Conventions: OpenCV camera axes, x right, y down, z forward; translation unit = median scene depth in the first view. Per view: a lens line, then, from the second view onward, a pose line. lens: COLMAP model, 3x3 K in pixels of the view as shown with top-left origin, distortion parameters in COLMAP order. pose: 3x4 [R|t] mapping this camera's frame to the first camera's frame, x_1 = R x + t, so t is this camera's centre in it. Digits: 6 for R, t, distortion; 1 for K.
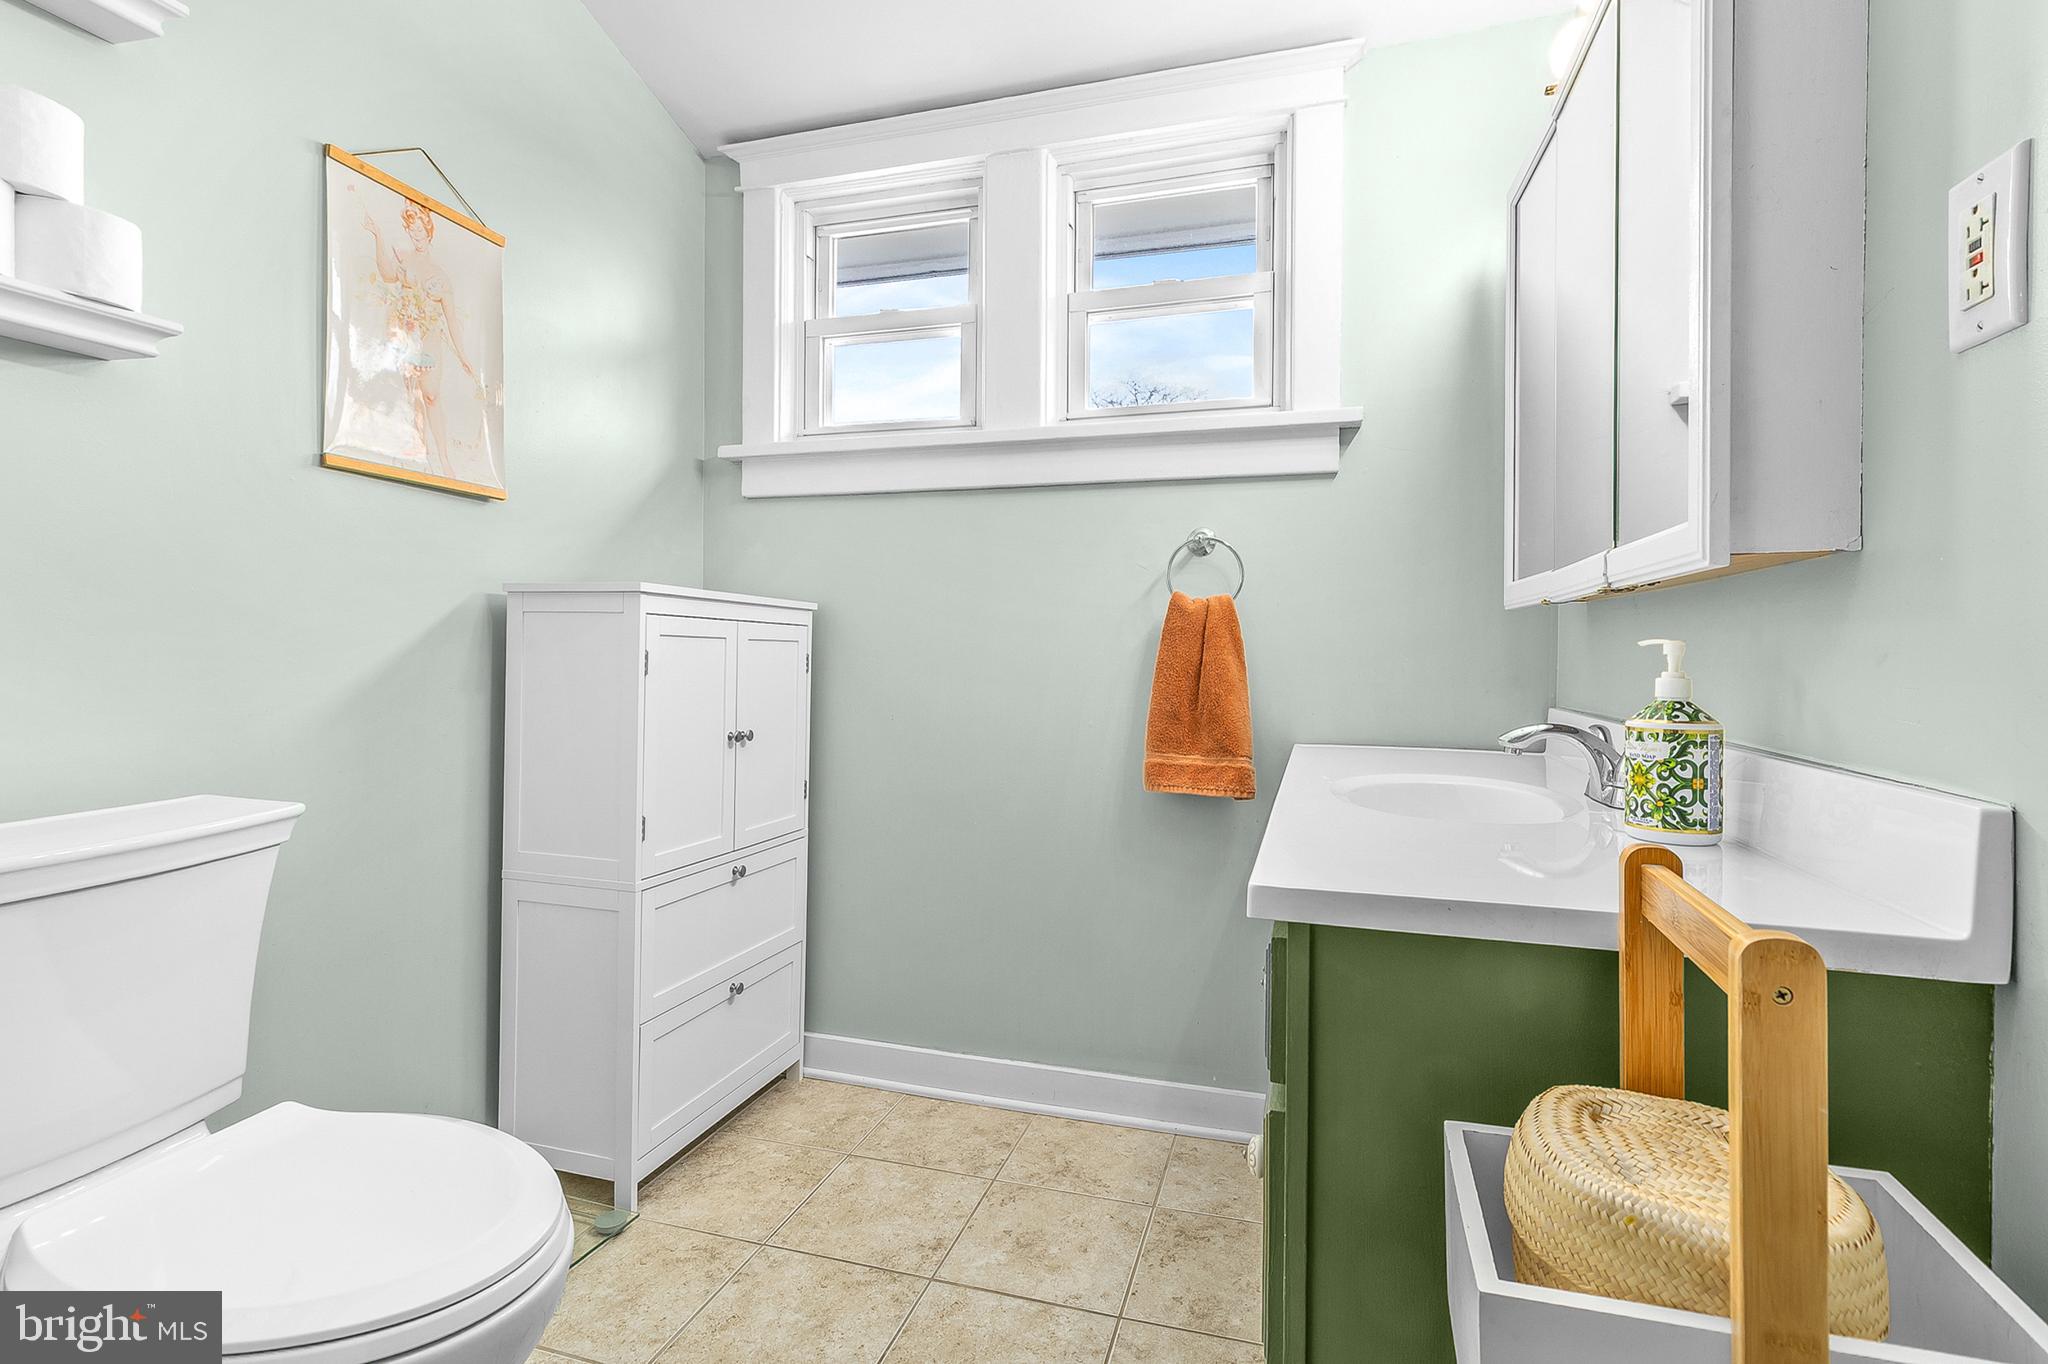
lens RADIAL K [[963.9, 0, 1020.5], [0, 963.9, 676.0], [0, 0, 1]] dist [0.004042, -0.000165]
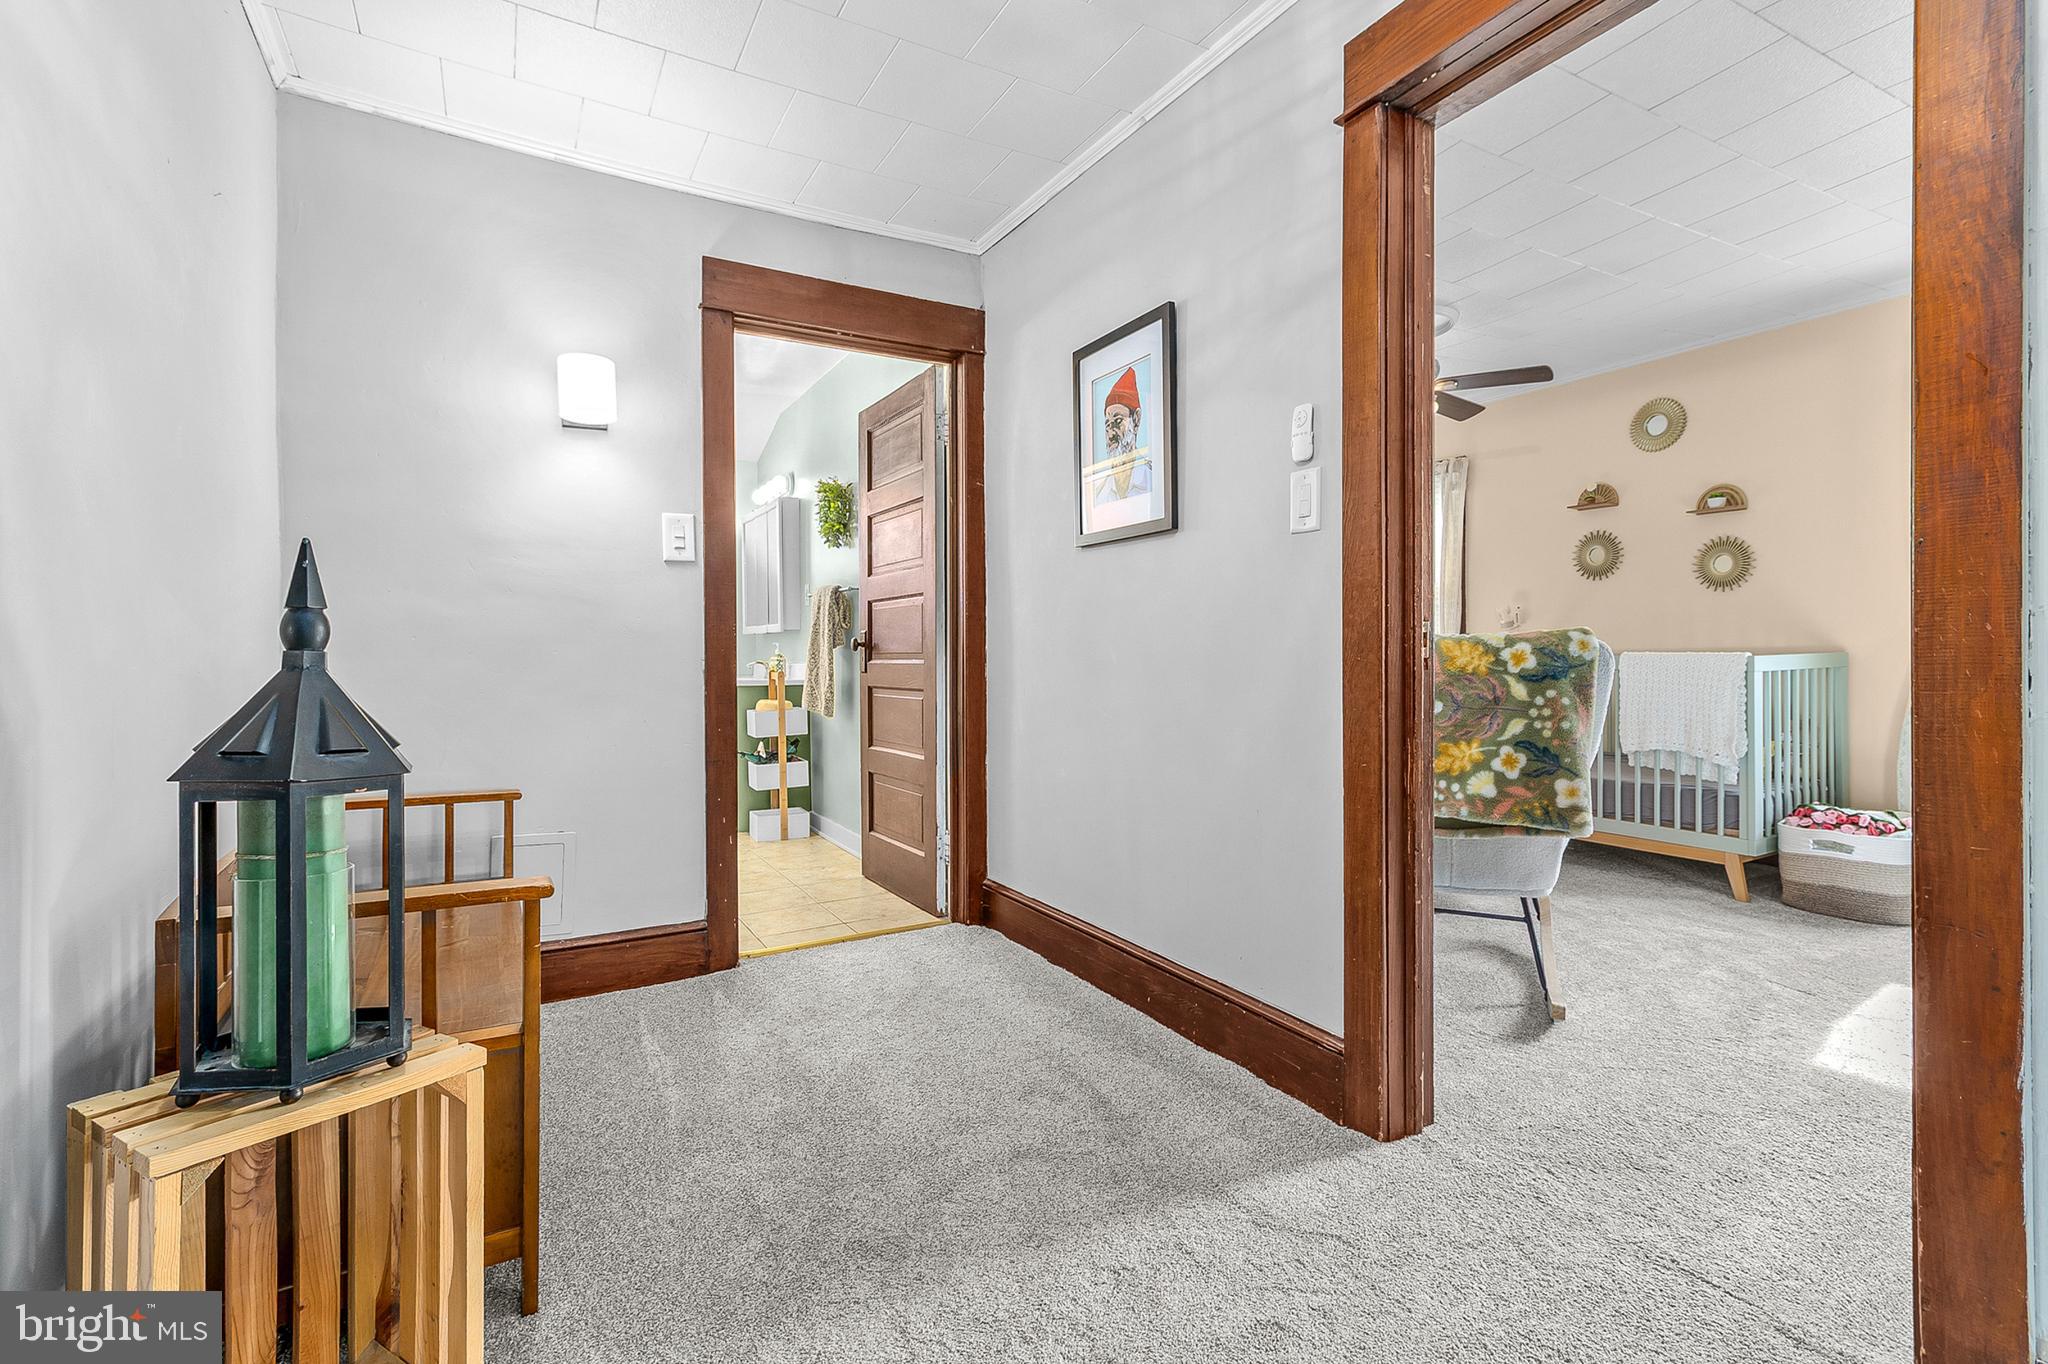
lens RADIAL K [[963.9, 0, 1023.7], [0, 963.9, 665.4], [0, 0, 1]] dist [0.004042, -0.000165]
pose [[0.707529, -0.019921, 0.706403, -2.371134], [0.010219, 0.999787, 0.017959, 0.003701], [-0.706610, -0.005488, 0.707582, -4.164072]]
